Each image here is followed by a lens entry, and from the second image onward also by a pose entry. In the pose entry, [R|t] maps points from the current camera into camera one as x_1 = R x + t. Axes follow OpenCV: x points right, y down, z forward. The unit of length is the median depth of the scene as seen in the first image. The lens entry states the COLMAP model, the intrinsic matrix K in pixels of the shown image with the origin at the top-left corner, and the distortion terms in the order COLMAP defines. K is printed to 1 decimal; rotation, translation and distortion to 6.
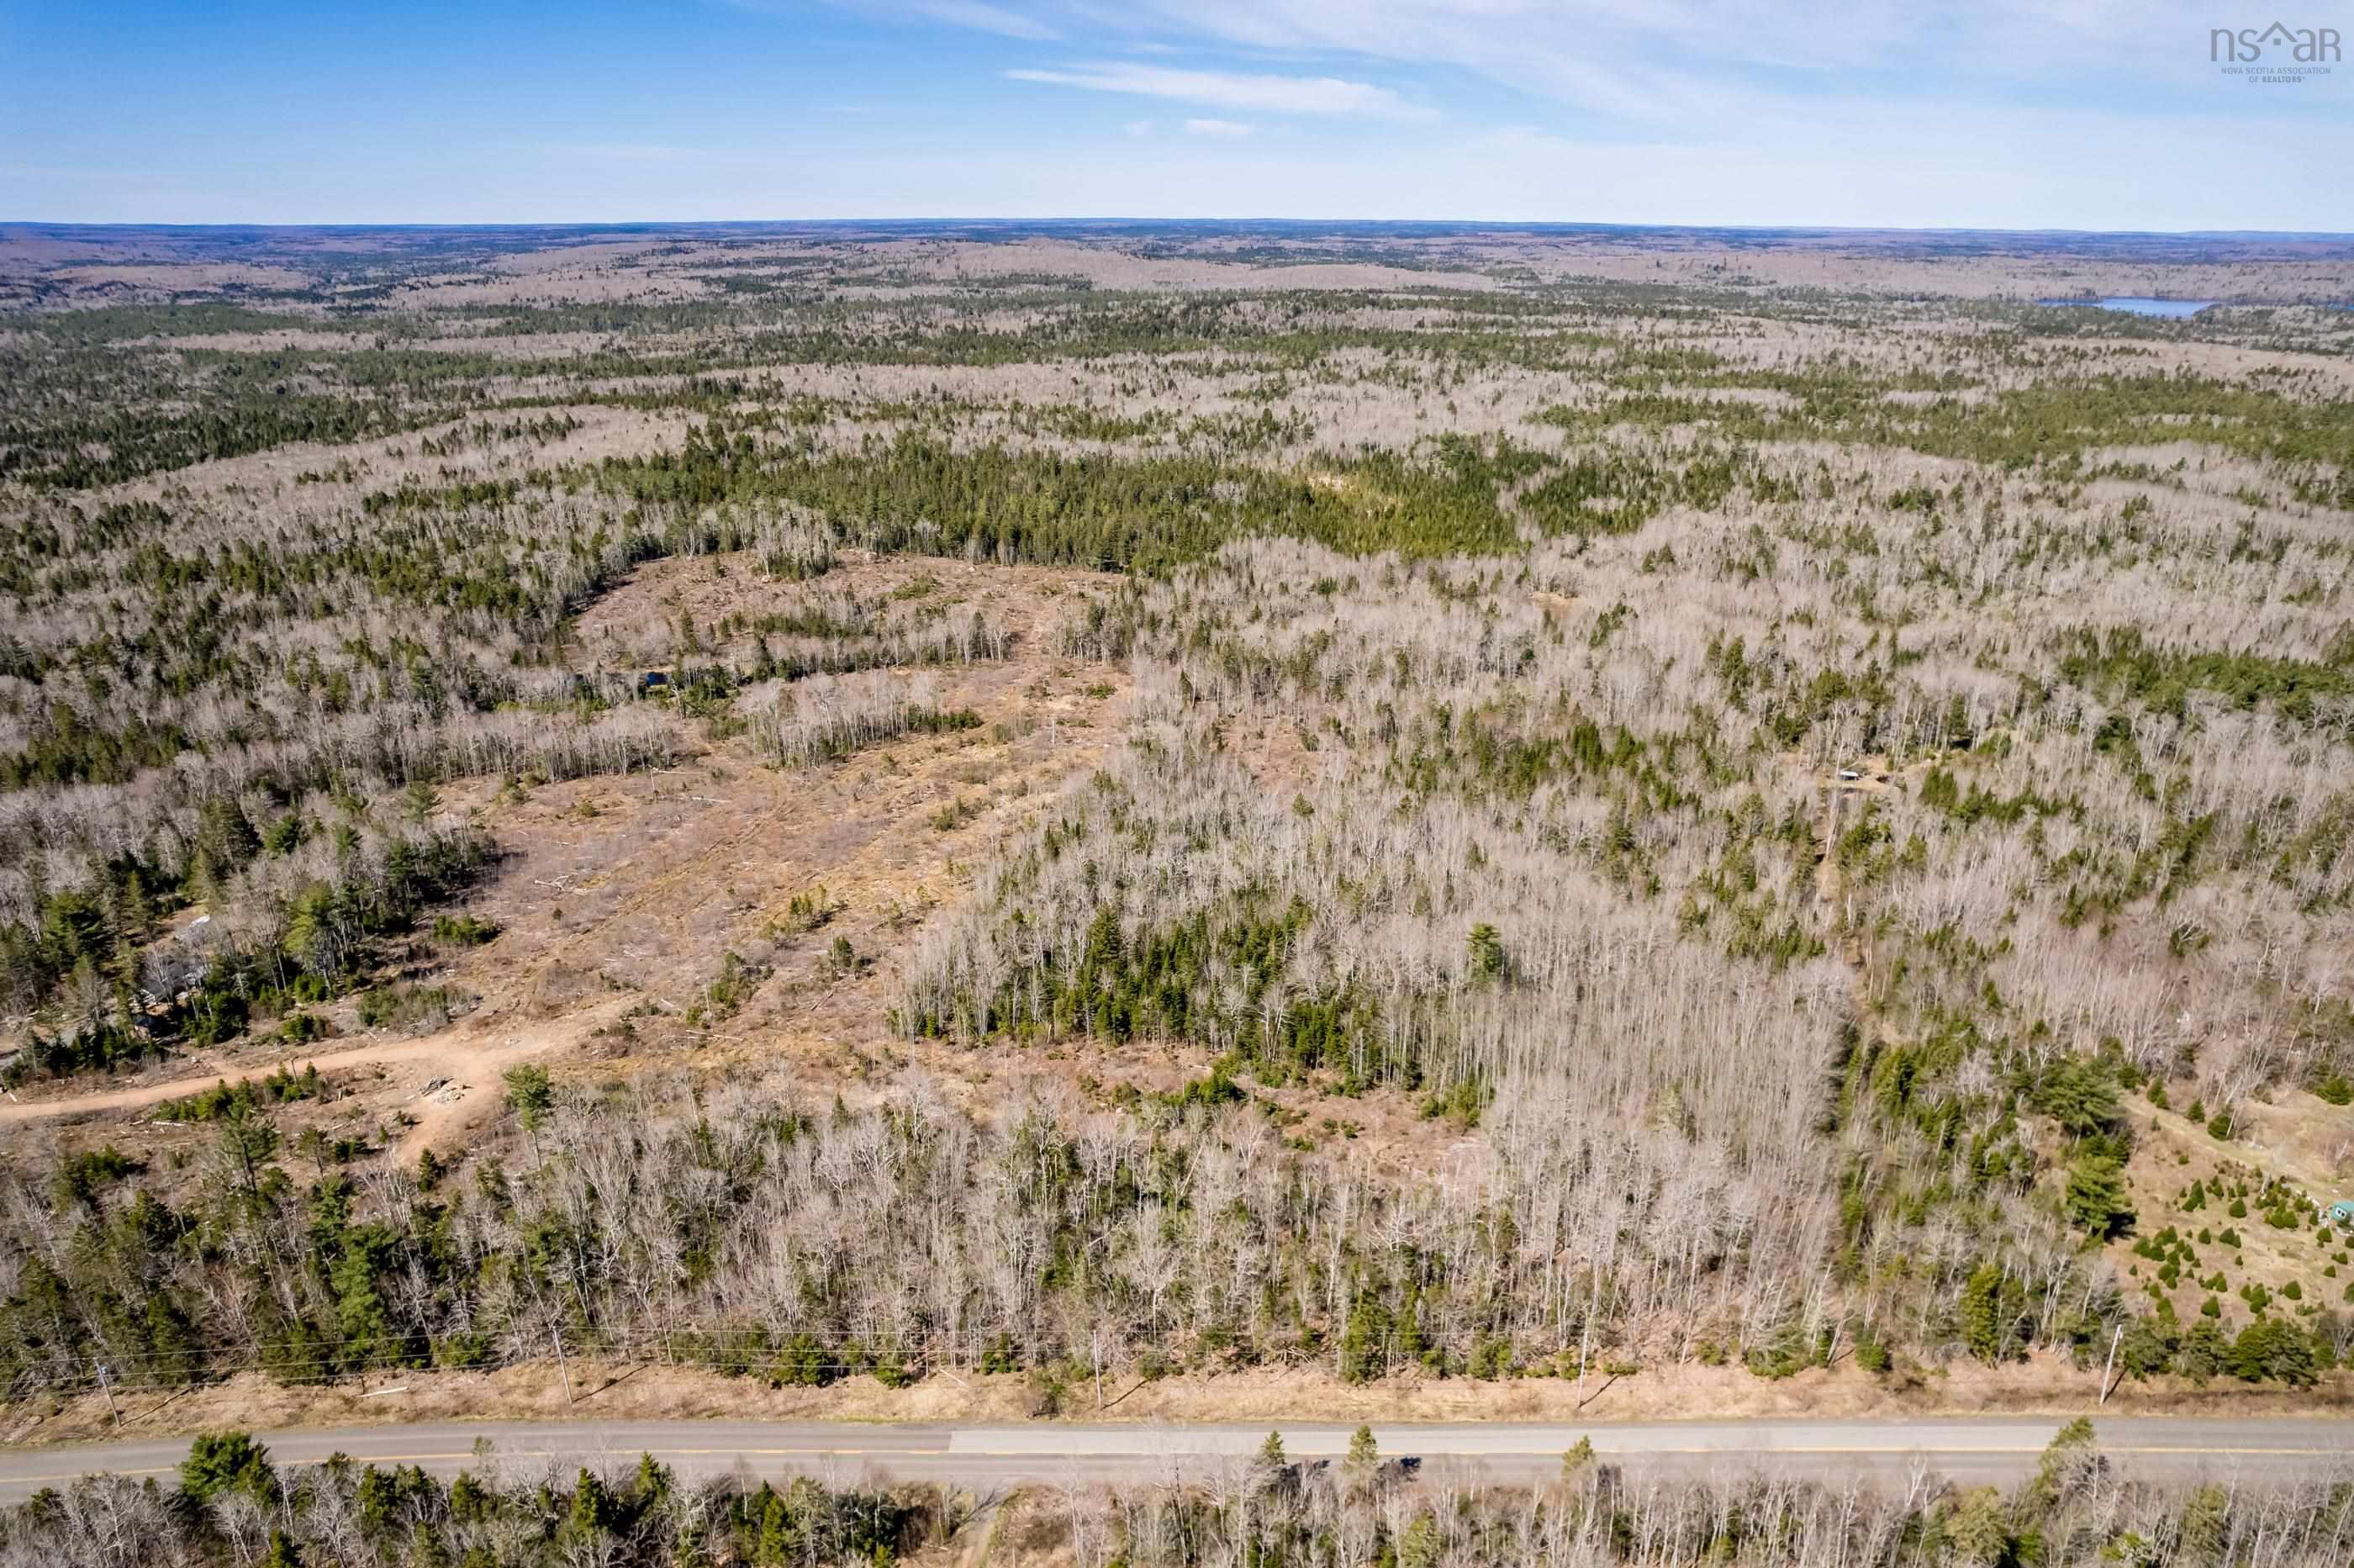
lens RADIAL K [[1504.0, 0, 1171.6], [0, 1504.0, 818.3], [0, 0, 1]] dist [-0.075648, 0.070342]
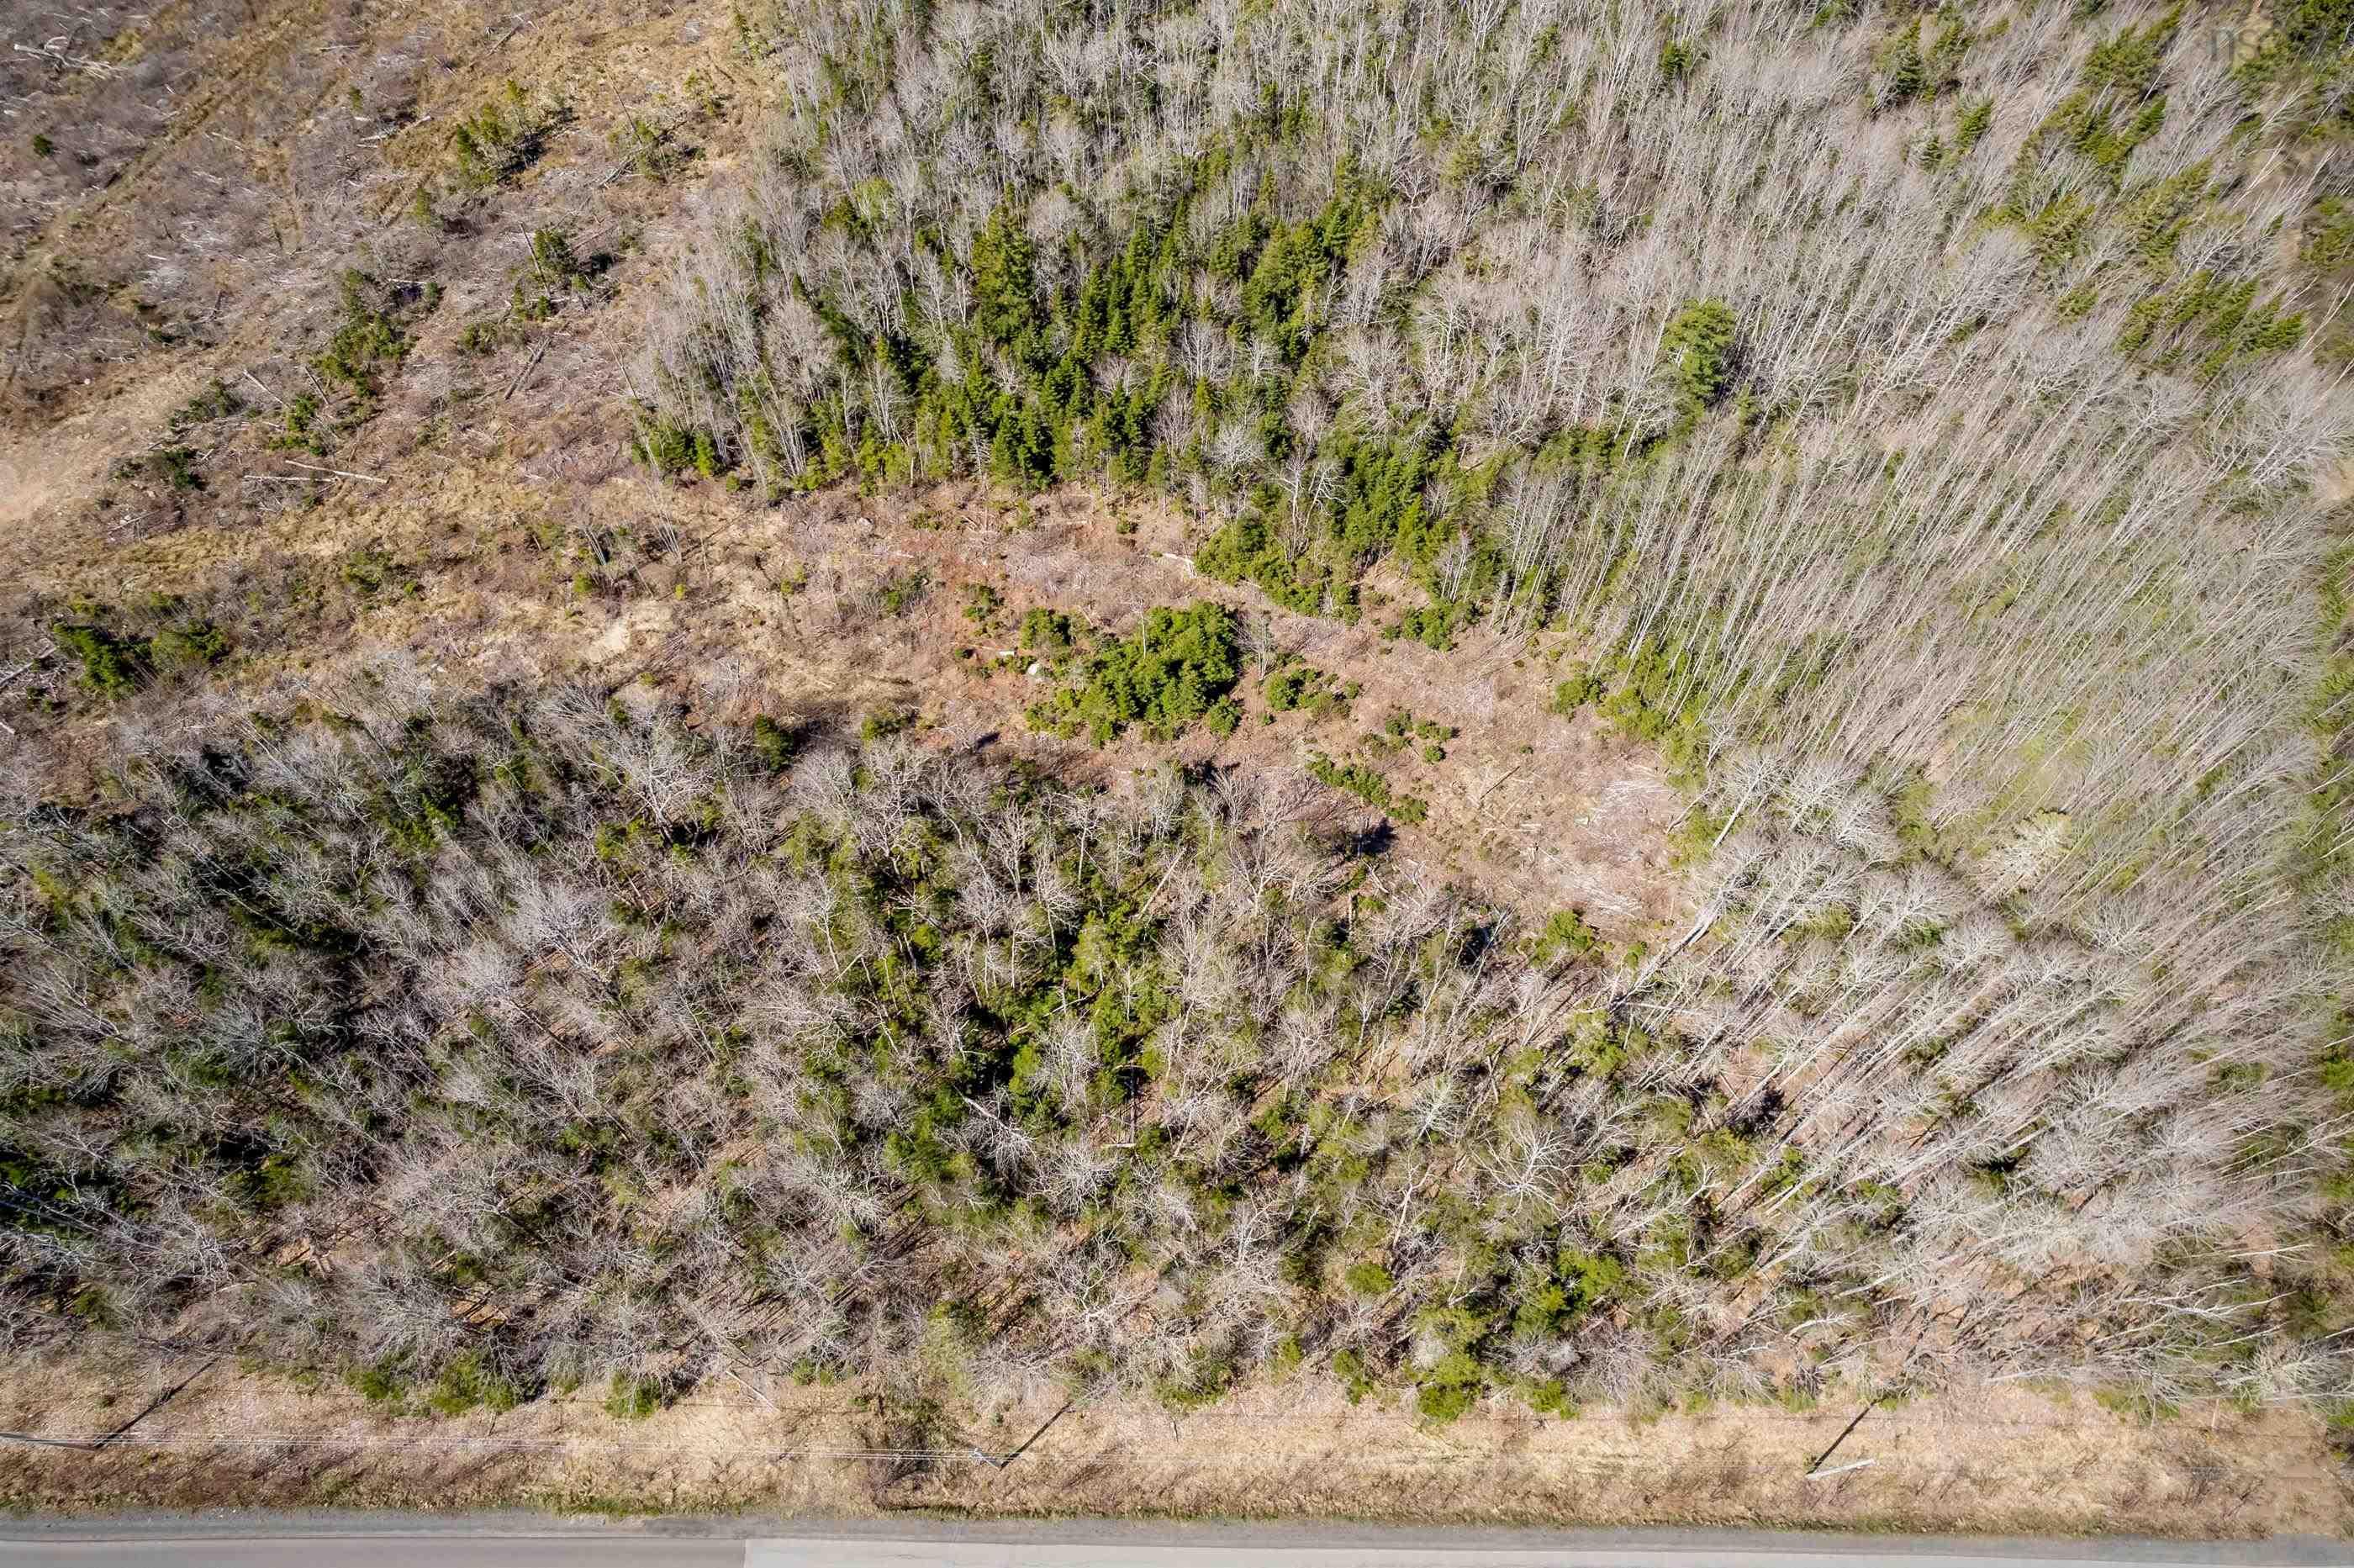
lens RADIAL K [[1504.0, 0, 1172.0], [0, 1504.0, 793.2], [0, 0, 1]] dist [-0.075648, 0.070342]
pose [[0.999833, -0.002291, 0.018110, 0.006494], [-0.009575, 0.778826, 0.627167, -0.112260], [-0.015541, -0.627236, 0.778674, 0.443111]]
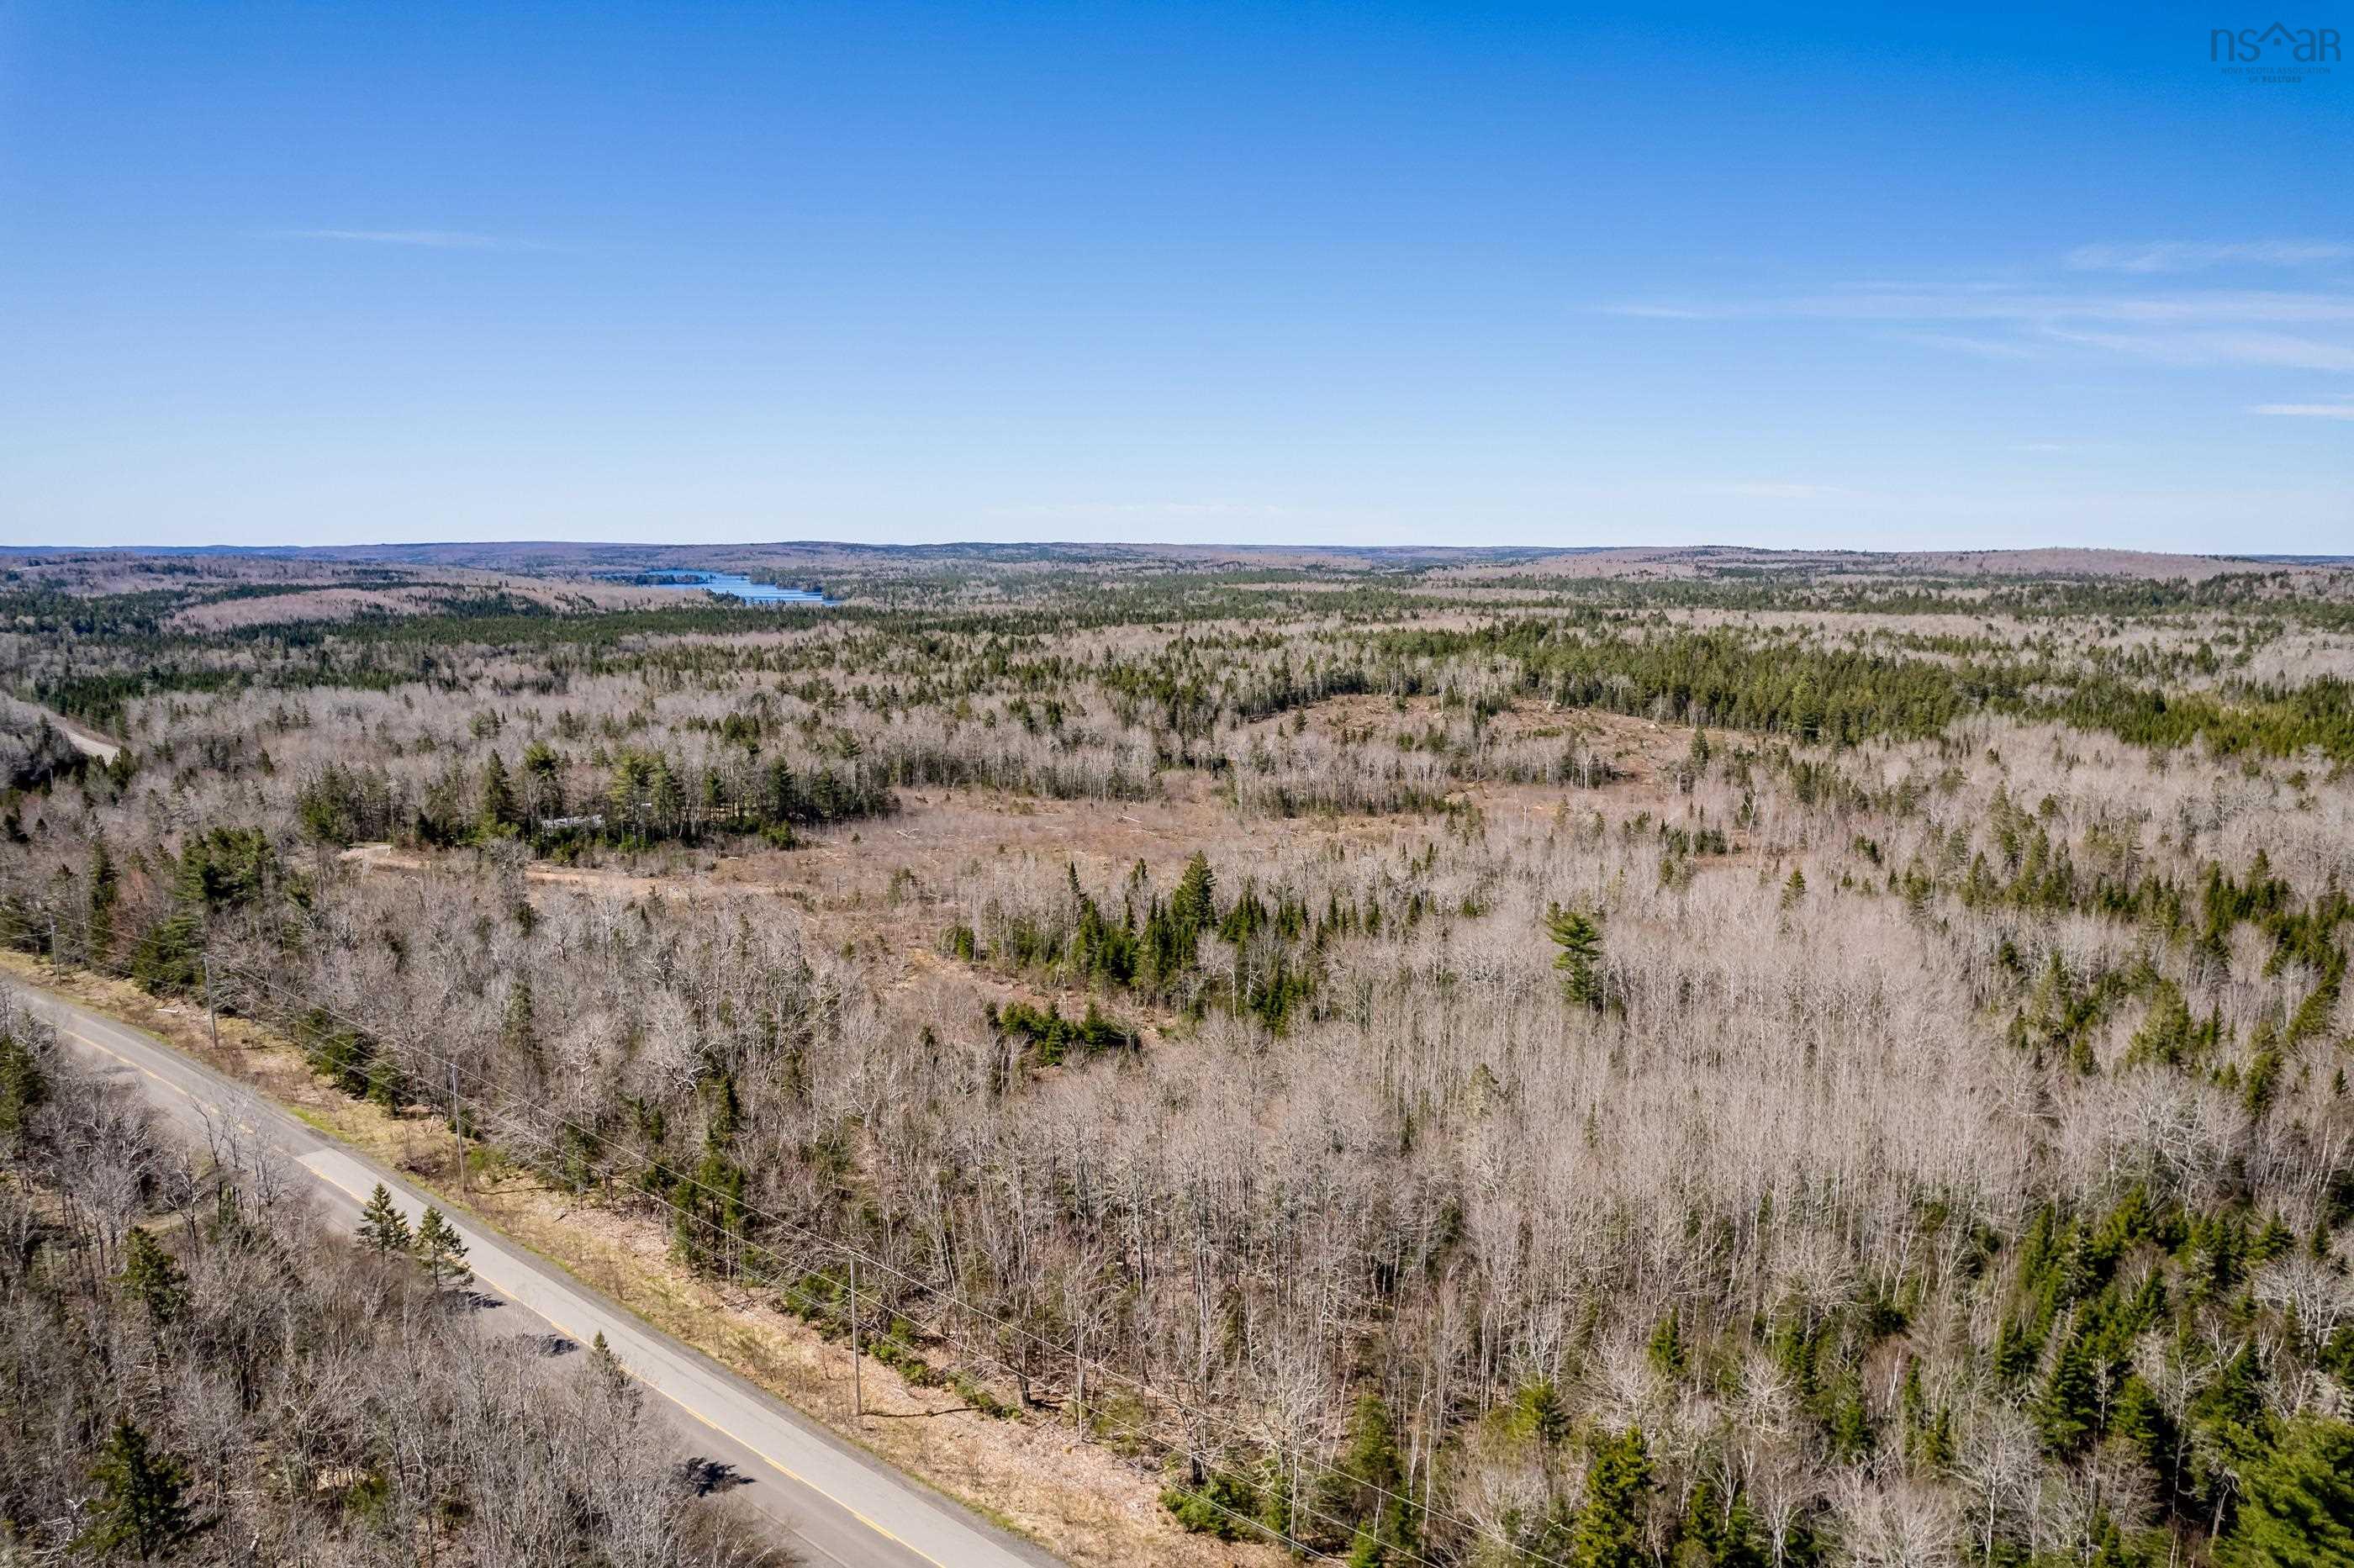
lens RADIAL K [[1504.0, 0, 1180.6], [0, 1504.0, 798.5], [0, 0, 1]] dist [-0.075648, 0.070342]
pose [[0.784605, 0.107835, -0.610546, 0.422925], [-0.238977, 0.961265, -0.137328, 0.138417], [0.572088, 0.253654, 0.779984, 0.355898]]
